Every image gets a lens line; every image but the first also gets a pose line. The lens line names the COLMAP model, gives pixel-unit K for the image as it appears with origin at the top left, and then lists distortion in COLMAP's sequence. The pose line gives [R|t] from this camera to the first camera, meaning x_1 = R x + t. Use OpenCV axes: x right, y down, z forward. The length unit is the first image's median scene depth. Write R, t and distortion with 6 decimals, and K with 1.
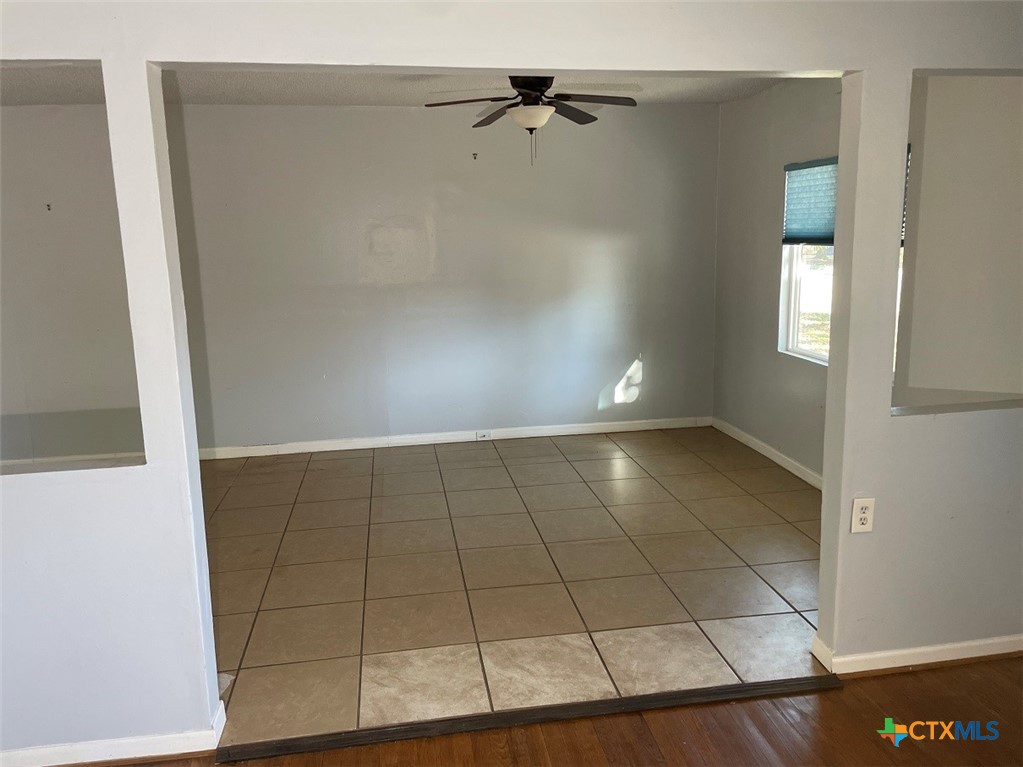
lens RADIAL K [[770.0, 0, 511.5], [0, 770.0, 383.5], [0, 0, 1]] dist [0.002711, 0.000874]
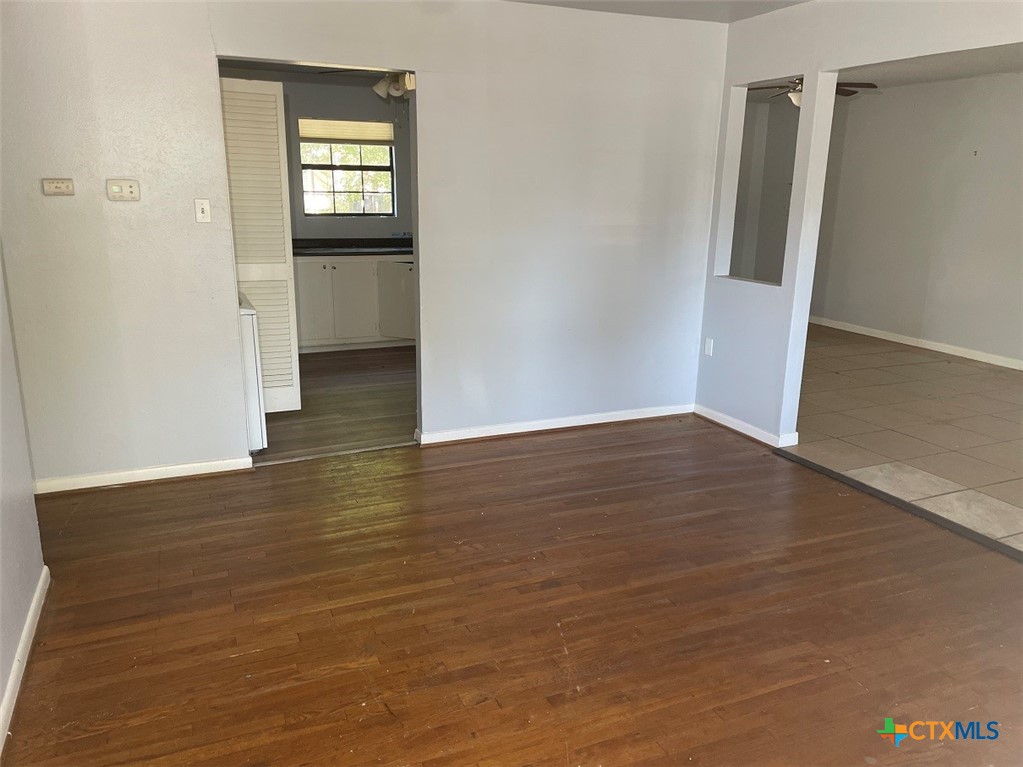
lens RADIAL K [[770.0, 0, 511.5], [0, 770.0, 383.5], [0, 0, 1]] dist [0.002711, 0.000874]
pose [[0.252442, 0.270135, -0.929139, 1.061630], [-0.212574, 0.952264, 0.219103, 0.055016], [0.943973, 0.142200, 0.297815, -0.165308]]
